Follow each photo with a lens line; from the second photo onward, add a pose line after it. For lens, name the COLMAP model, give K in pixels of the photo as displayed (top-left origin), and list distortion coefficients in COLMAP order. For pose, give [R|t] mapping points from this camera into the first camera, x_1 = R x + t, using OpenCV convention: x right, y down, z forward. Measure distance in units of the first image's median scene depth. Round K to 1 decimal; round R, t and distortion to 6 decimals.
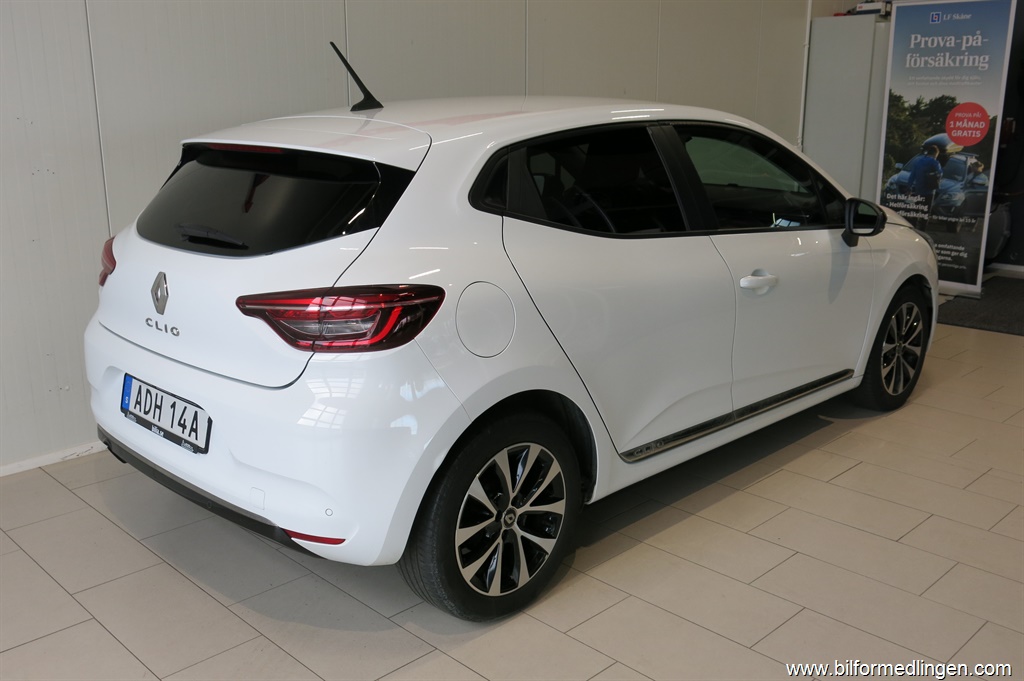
lens RADIAL K [[964.6, 0, 512.0], [0, 964.6, 340.5], [0, 0, 1]] dist [-0.012183, -0.009909]
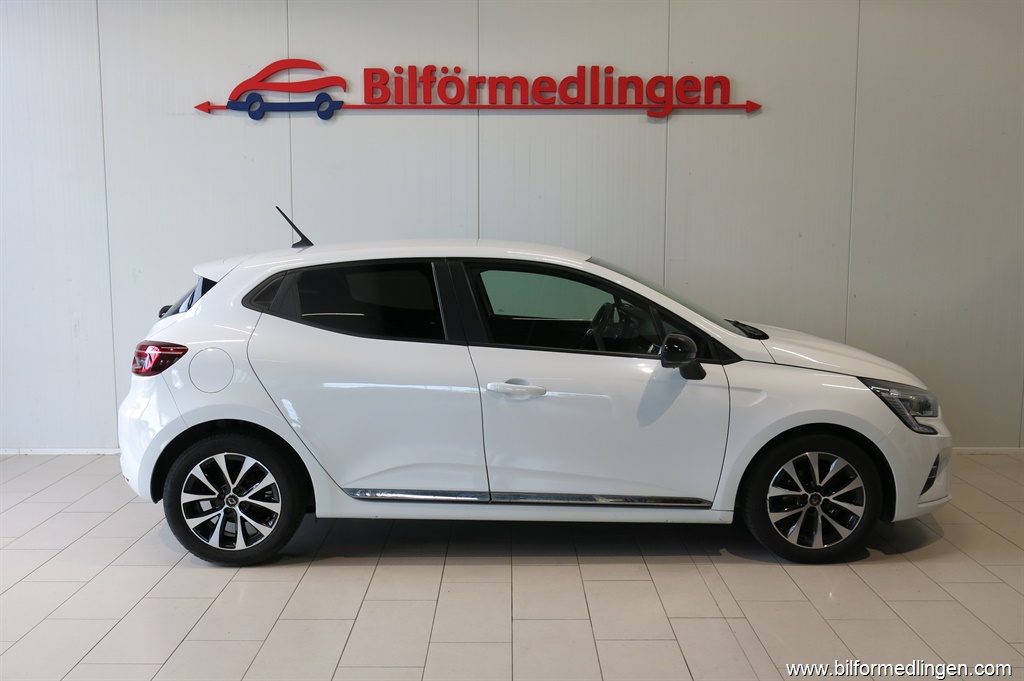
lens RADIAL K [[964.6, 0, 512.0], [0, 964.6, 340.5], [0, 0, 1]] dist [-0.012183, -0.009909]
pose [[0.713403, 0.081577, -0.695989, 1.261173], [-0.177378, 0.981878, -0.066730, -0.044449], [0.677933, 0.171059, 0.714945, 0.127794]]
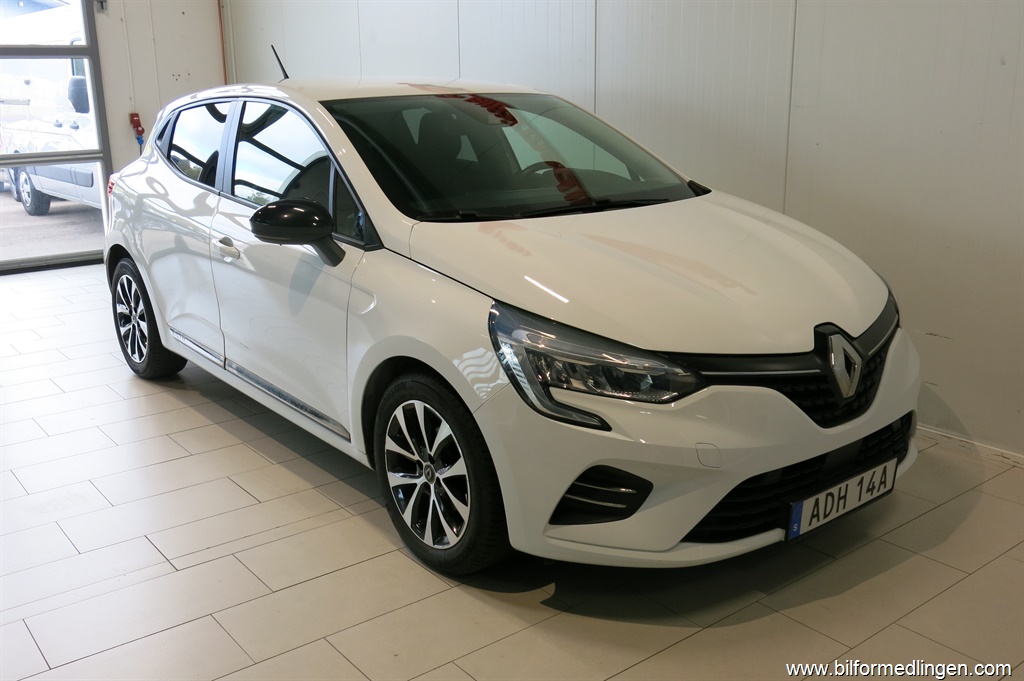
lens RADIAL K [[964.6, 0, 512.0], [0, 964.6, 340.5], [0, 0, 1]] dist [-0.012183, -0.009909]
pose [[-0.111315, 0.256543, -0.960101, 1.462116], [-0.238077, 0.931089, 0.276393, -0.385821], [0.964846, 0.259345, -0.042567, 1.582902]]
